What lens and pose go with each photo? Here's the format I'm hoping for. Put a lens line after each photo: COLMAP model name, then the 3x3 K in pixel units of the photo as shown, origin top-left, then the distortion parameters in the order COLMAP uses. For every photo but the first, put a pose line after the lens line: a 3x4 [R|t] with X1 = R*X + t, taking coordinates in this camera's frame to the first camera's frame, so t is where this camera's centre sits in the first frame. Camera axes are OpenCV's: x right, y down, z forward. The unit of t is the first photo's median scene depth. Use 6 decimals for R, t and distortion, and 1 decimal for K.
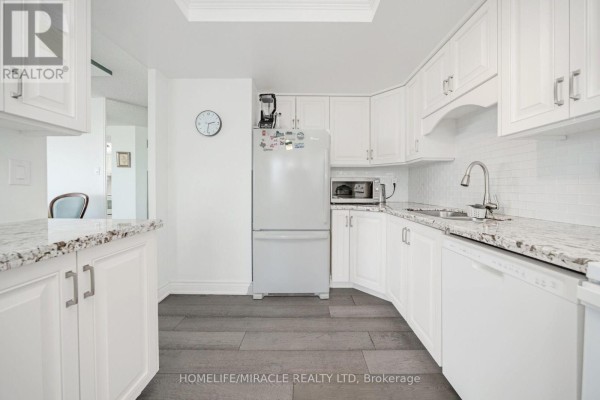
lens RADIAL K [[218.5, 0, 304.0], [0, 218.5, 191.7], [0, 0, 1]] dist [0.000005, 0.000285]
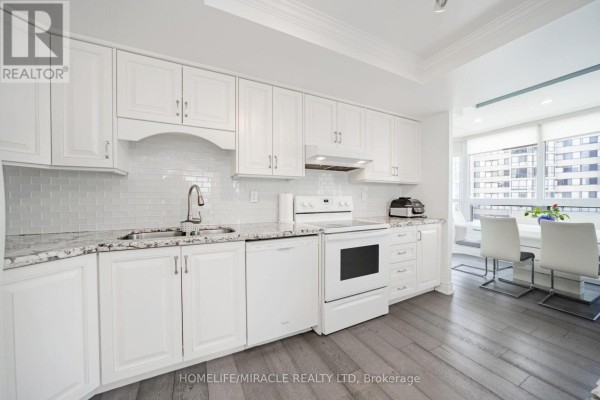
lens RADIAL K [[222.3, 0, 300.1], [0, 222.3, 200.4], [0, 0, 1]] dist [-0.005747, 0.001269]
pose [[-0.457696, -0.012117, 0.889026, -0.383995], [0.010983, 0.999754, 0.019281, -0.047384], [-0.889041, 0.018590, -0.457450, 0.713622]]
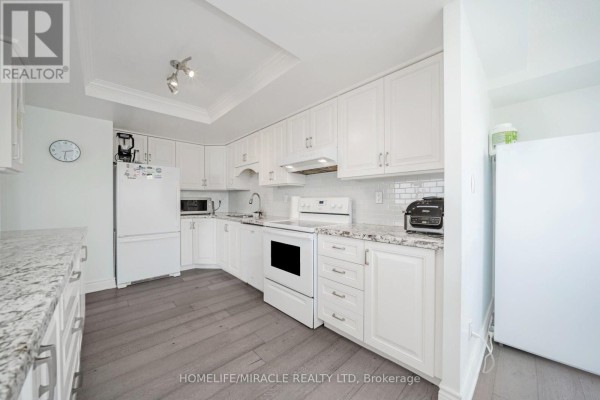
lens RADIAL K [[218.5, 0, 297.4], [0, 218.5, 201.4], [0, 0, 1]] dist [0.000005, 0.000285]
pose [[0.737006, -0.006130, 0.675859, -0.313383], [0.012240, 0.999916, -0.004279, -0.023430], [-0.675776, 0.011426, 0.737019, -0.705033]]
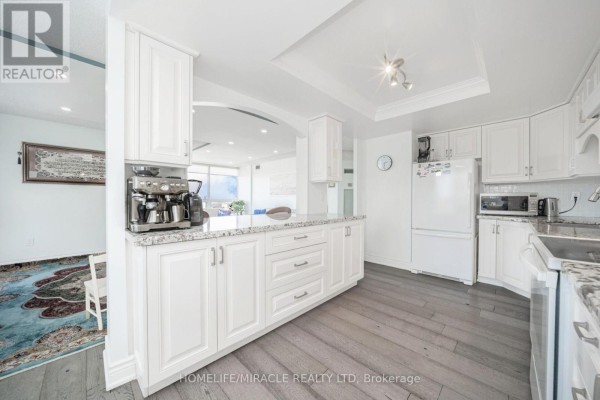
lens RADIAL K [[218.5, 0, 302.6], [0, 218.5, 201.2], [0, 0, 1]] dist [0.000005, 0.000285]
pose [[0.718572, 0.004441, -0.695439, 0.283839], [-0.007431, 0.999972, -0.001293, -0.011356], [0.695413, 0.006097, 0.718584, -0.645479]]
